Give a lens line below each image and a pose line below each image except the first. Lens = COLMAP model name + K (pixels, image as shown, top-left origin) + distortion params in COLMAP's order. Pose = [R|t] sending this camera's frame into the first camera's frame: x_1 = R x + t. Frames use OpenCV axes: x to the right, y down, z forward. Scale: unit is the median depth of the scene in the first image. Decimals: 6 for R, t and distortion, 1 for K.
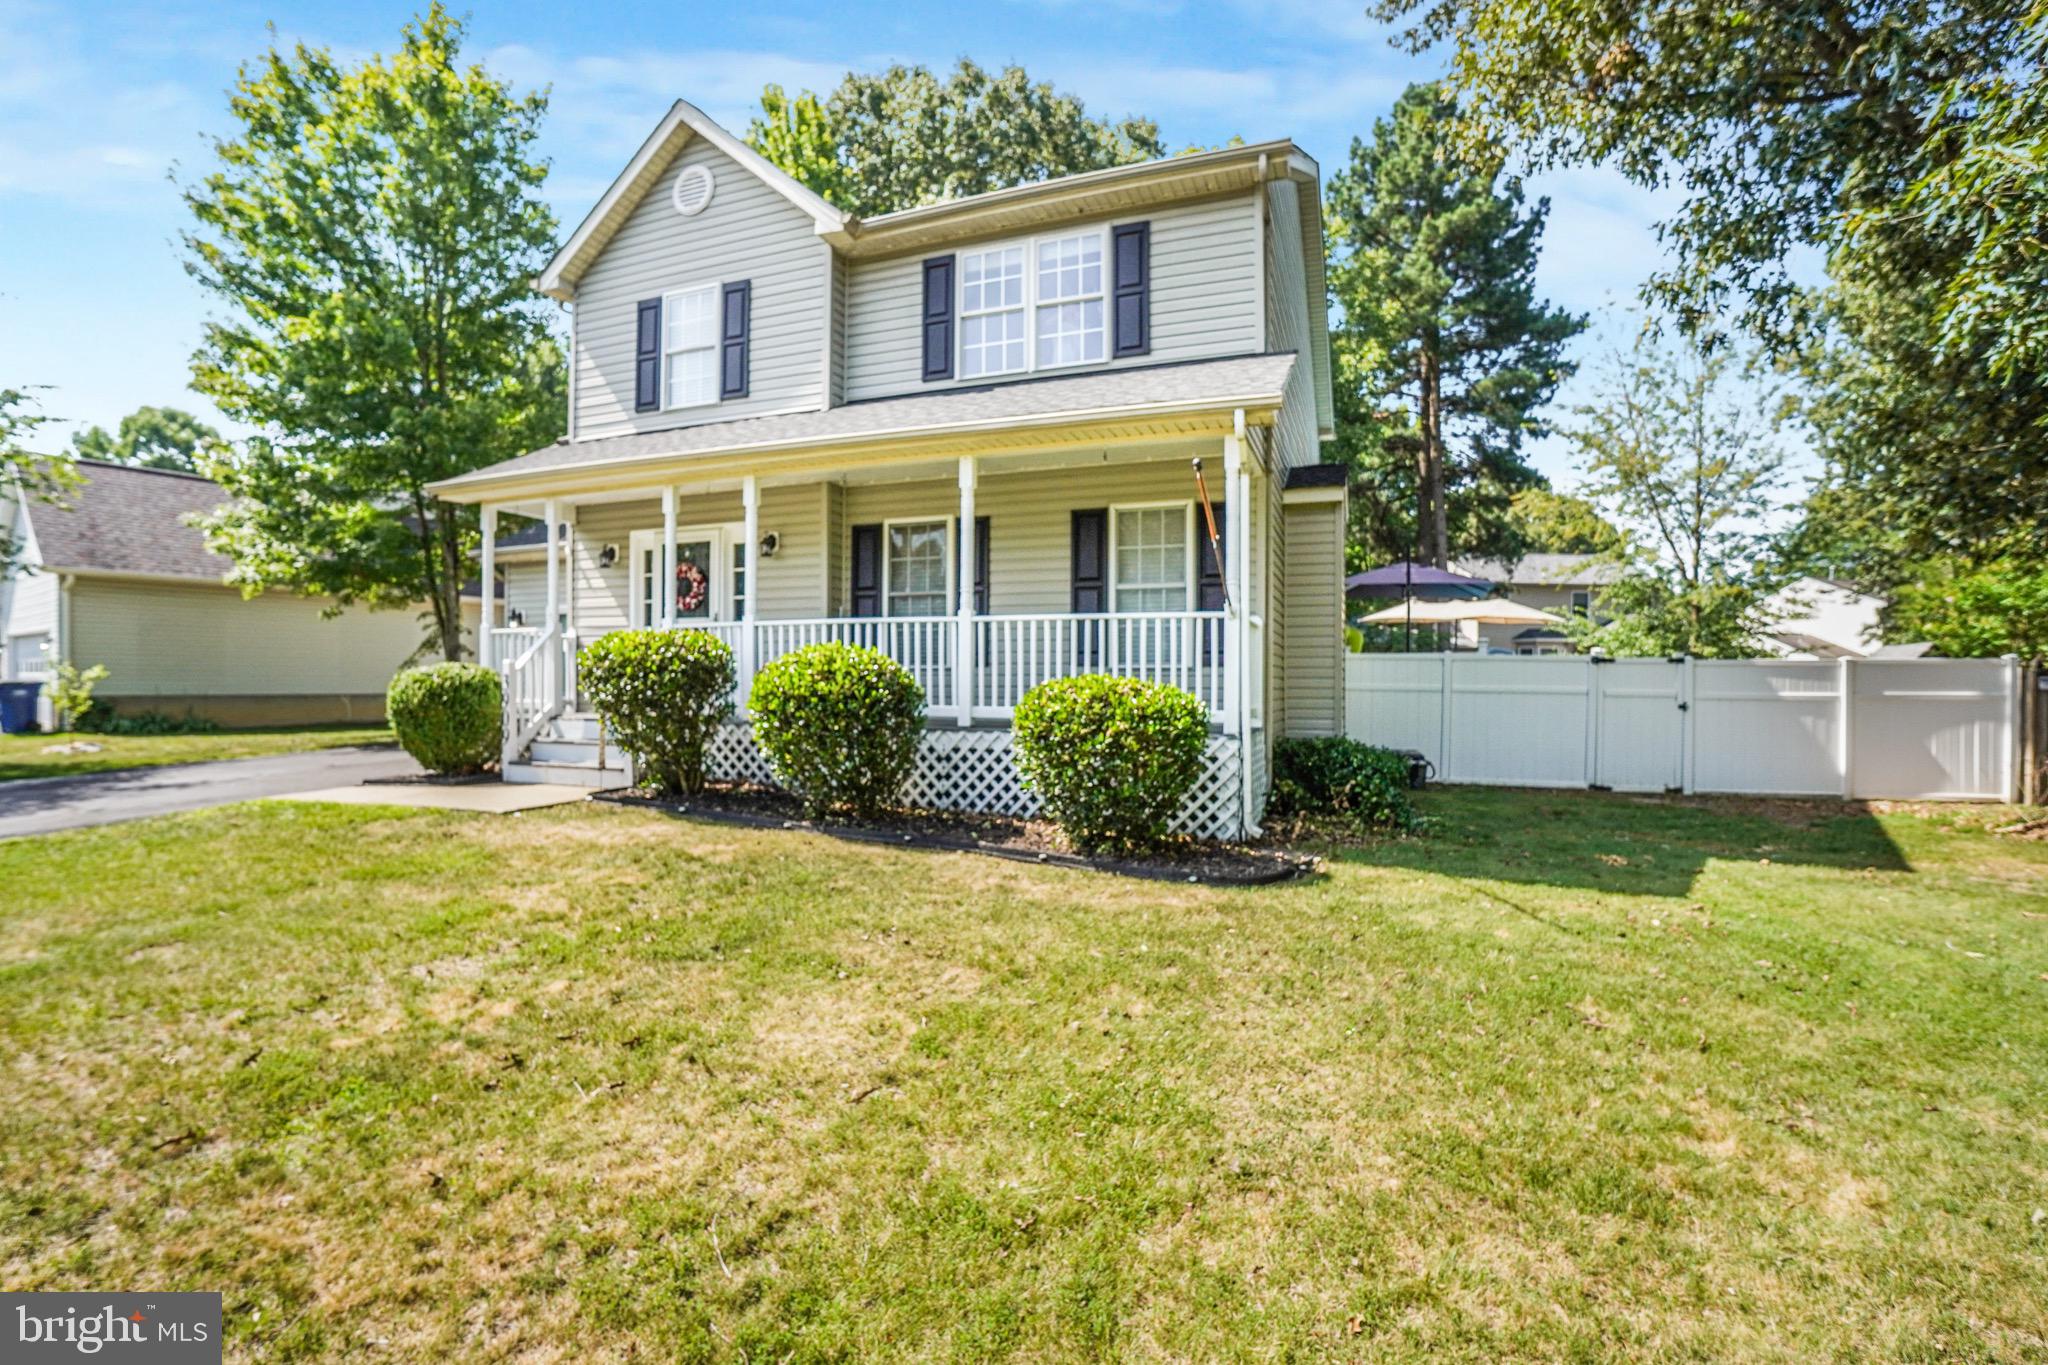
lens RADIAL K [[899.2, 0, 1025.4], [0, 899.2, 694.3], [0, 0, 1]] dist [-0.050893, 0.007700]
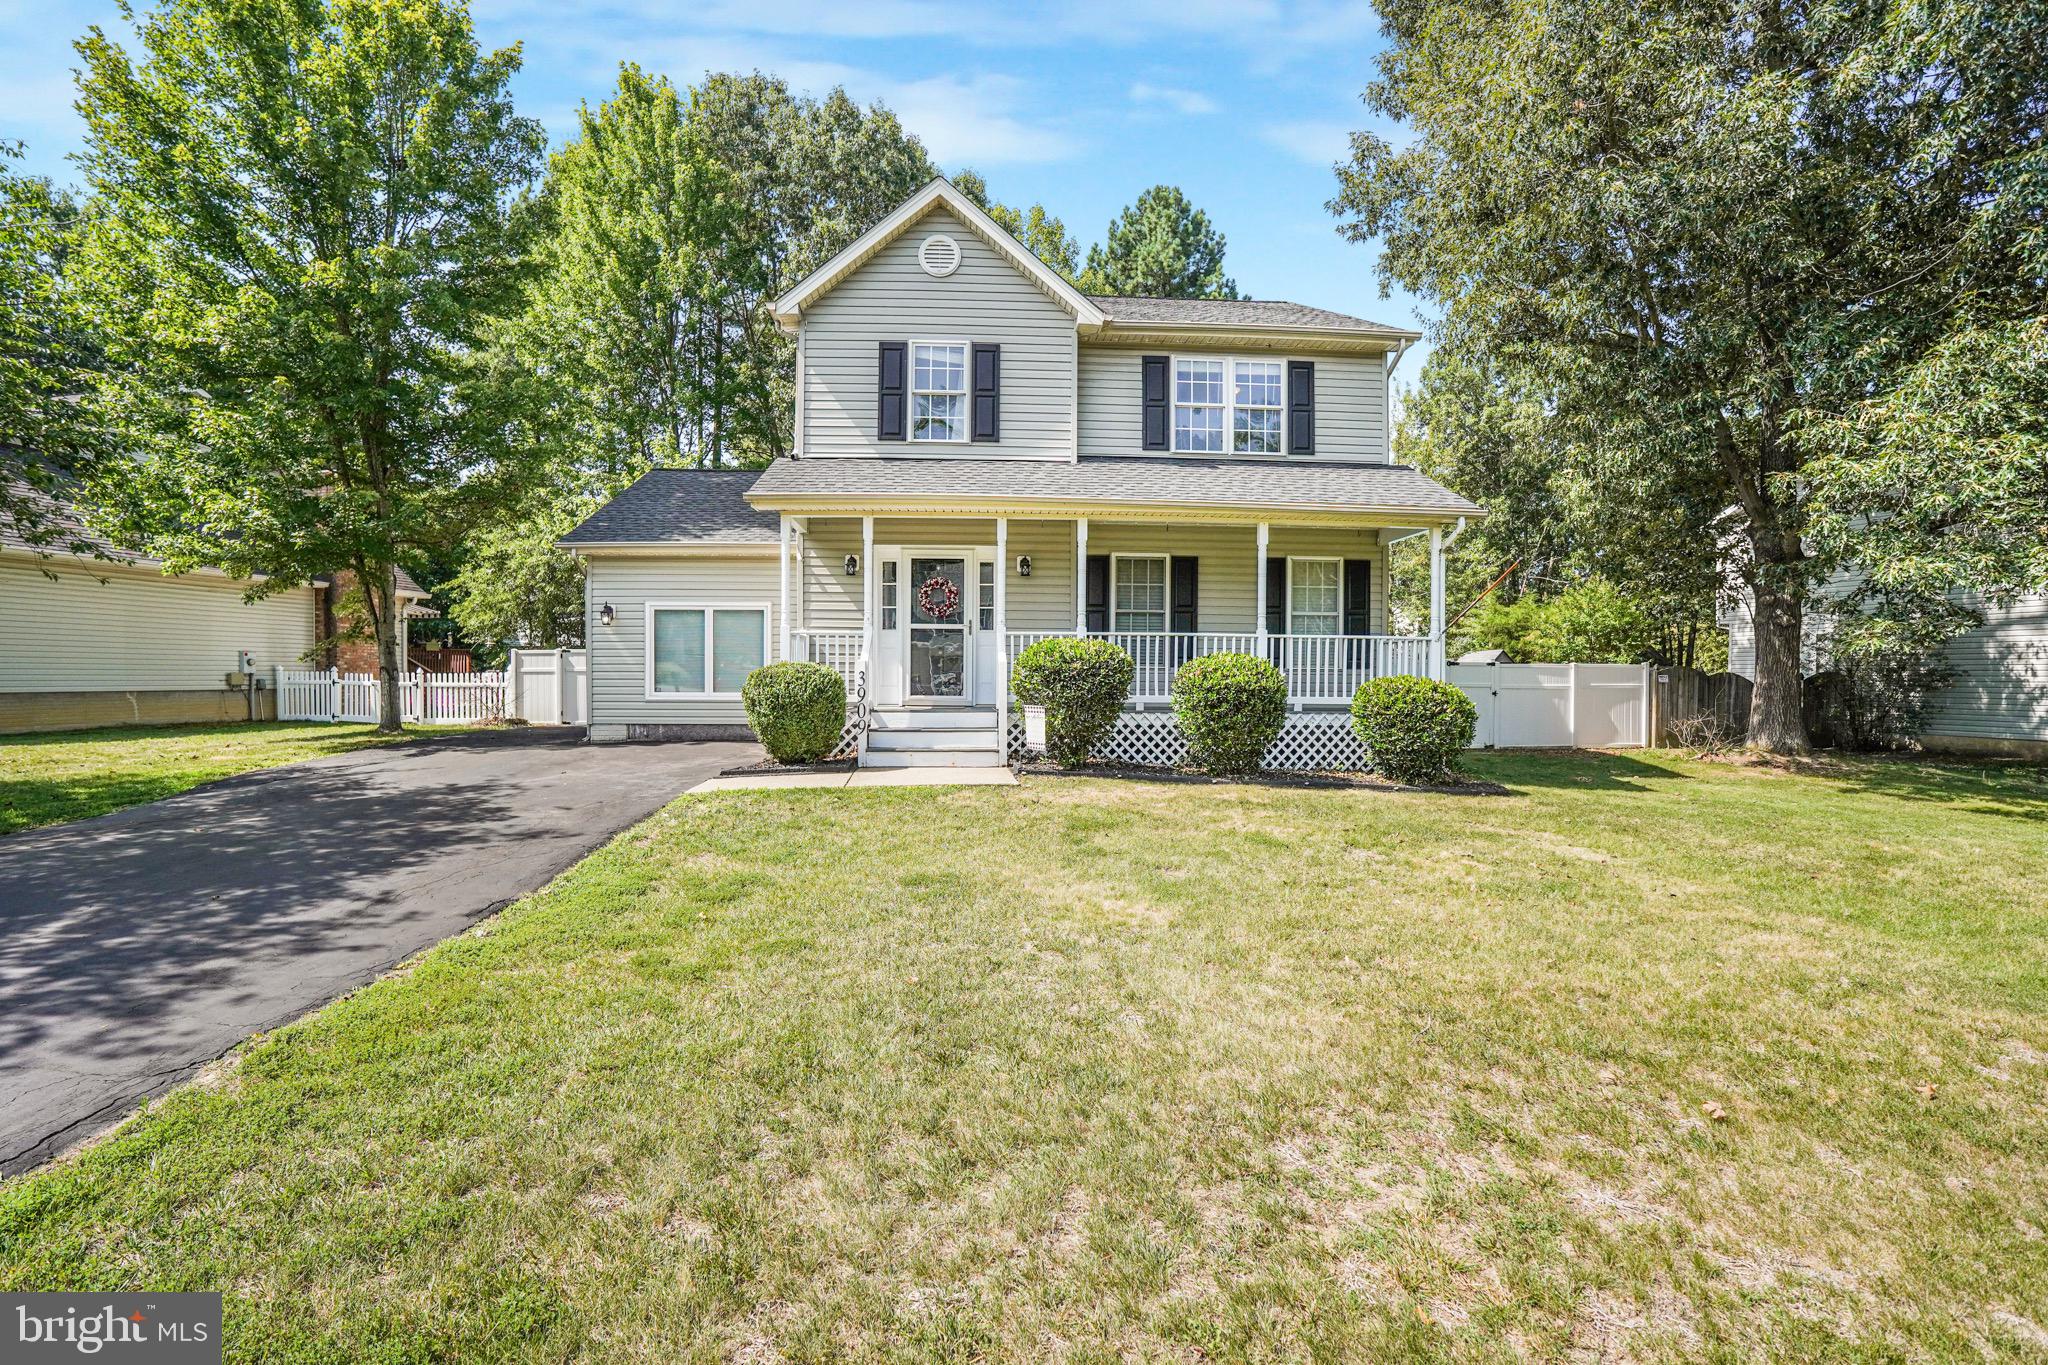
lens RADIAL K [[899.2, 0, 1012.5], [0, 899.2, 689.0], [0, 0, 1]] dist [-0.050893, 0.007700]
pose [[0.915001, -0.005536, 0.403414, -0.832427], [0.001804, 0.999952, 0.009631, -0.011775], [-0.403448, -0.008084, 0.914967, -0.127186]]
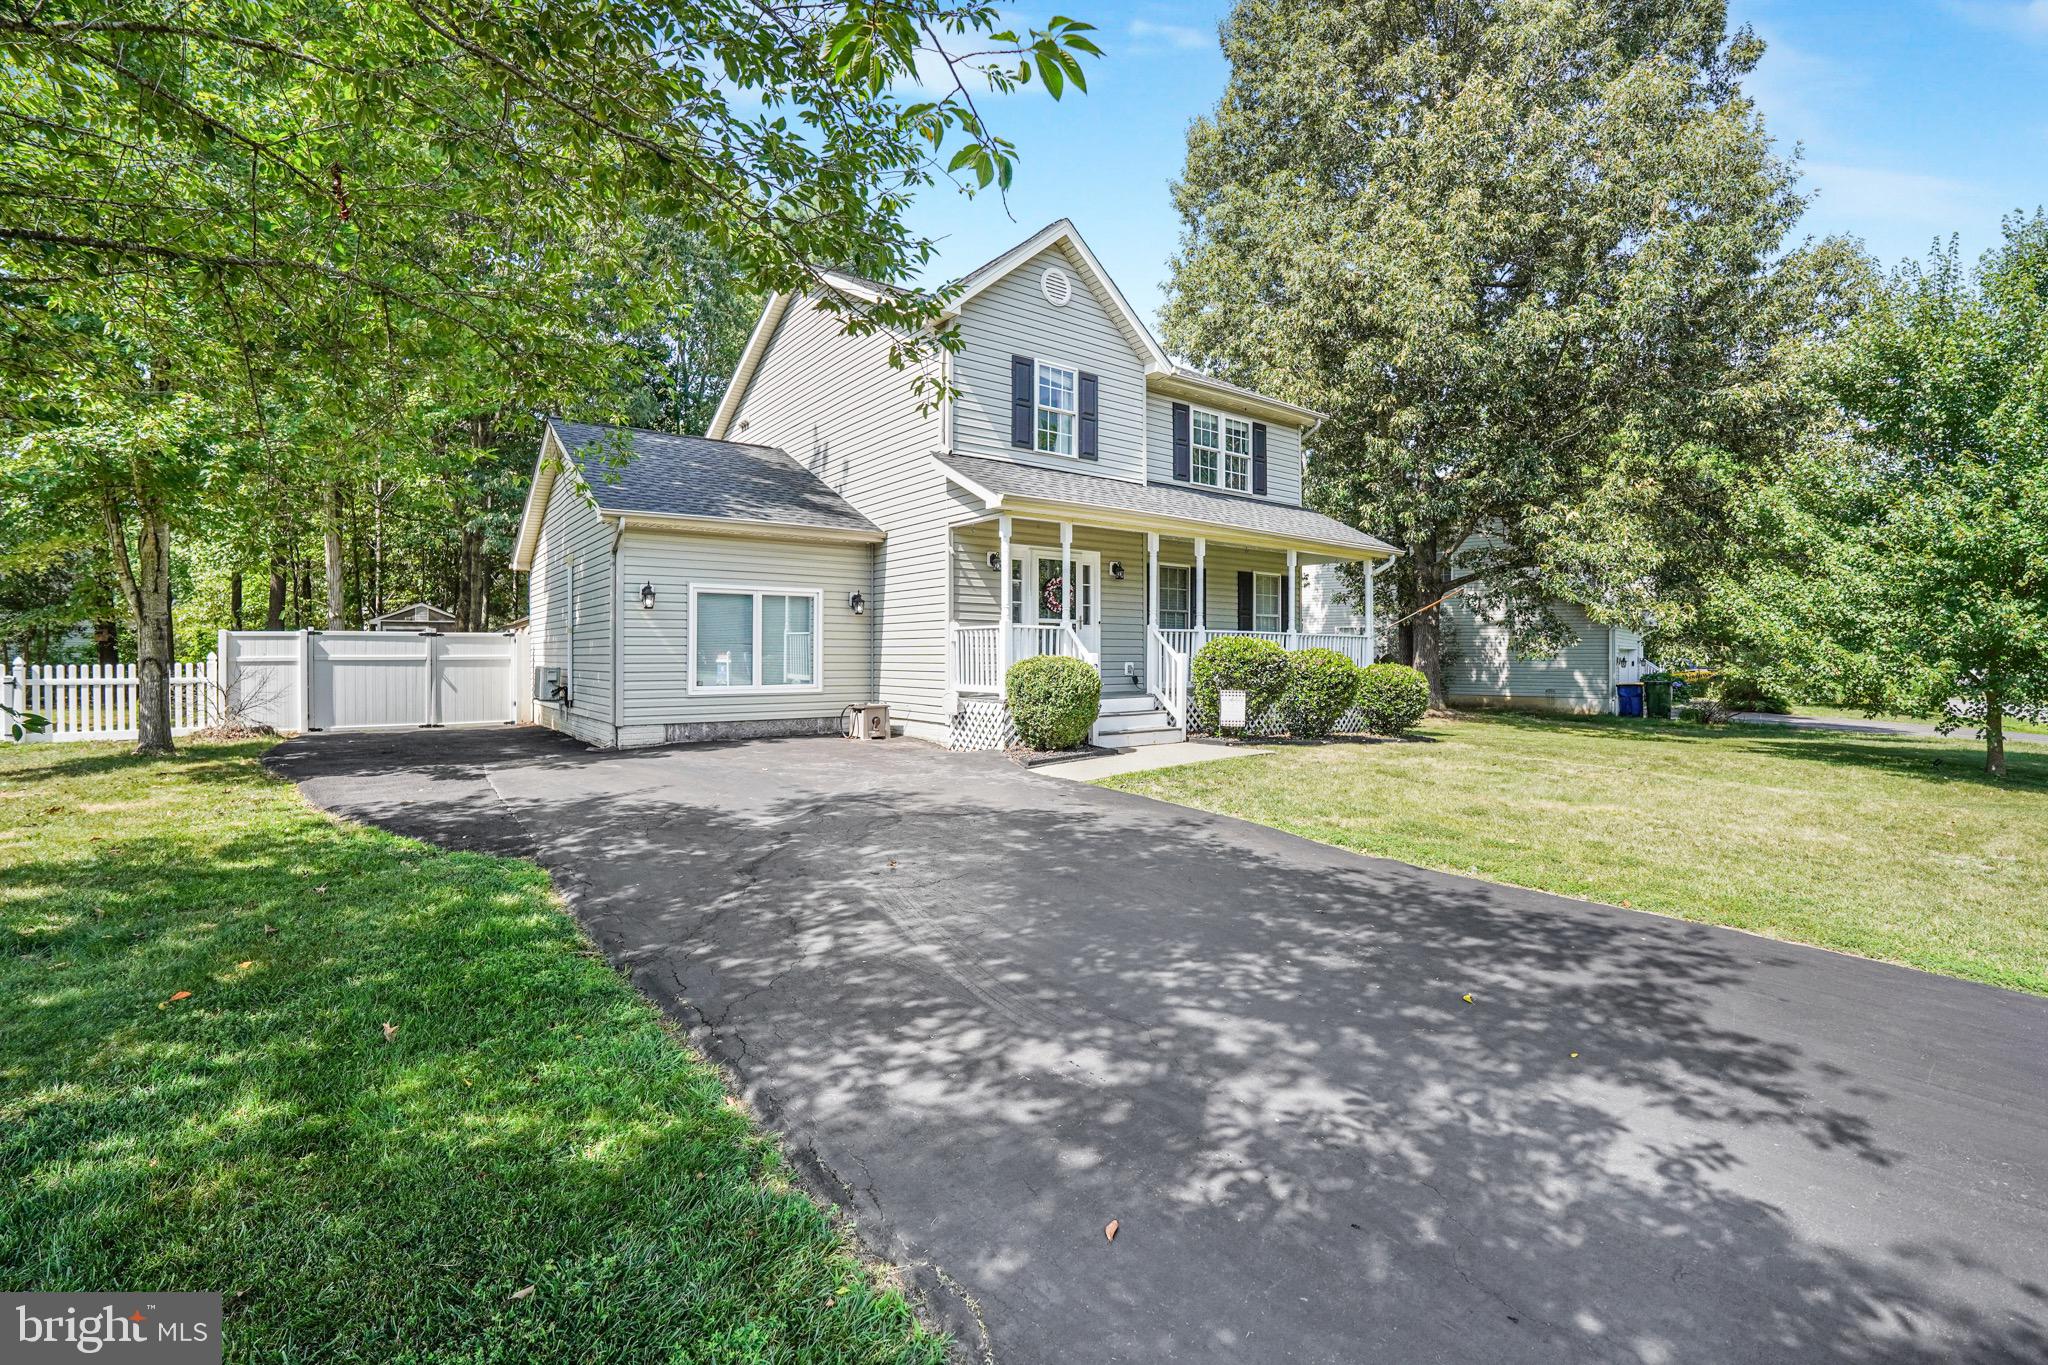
lens RADIAL K [[899.2, 0, 1029.9], [0, 899.2, 660.5], [0, 0, 1]] dist [-0.050893, 0.007700]
pose [[0.537830, -0.007203, 0.843022, -1.634529], [0.008535, 0.999959, 0.003098, -0.031088], [-0.843010, 0.005529, 0.537870, 0.361288]]
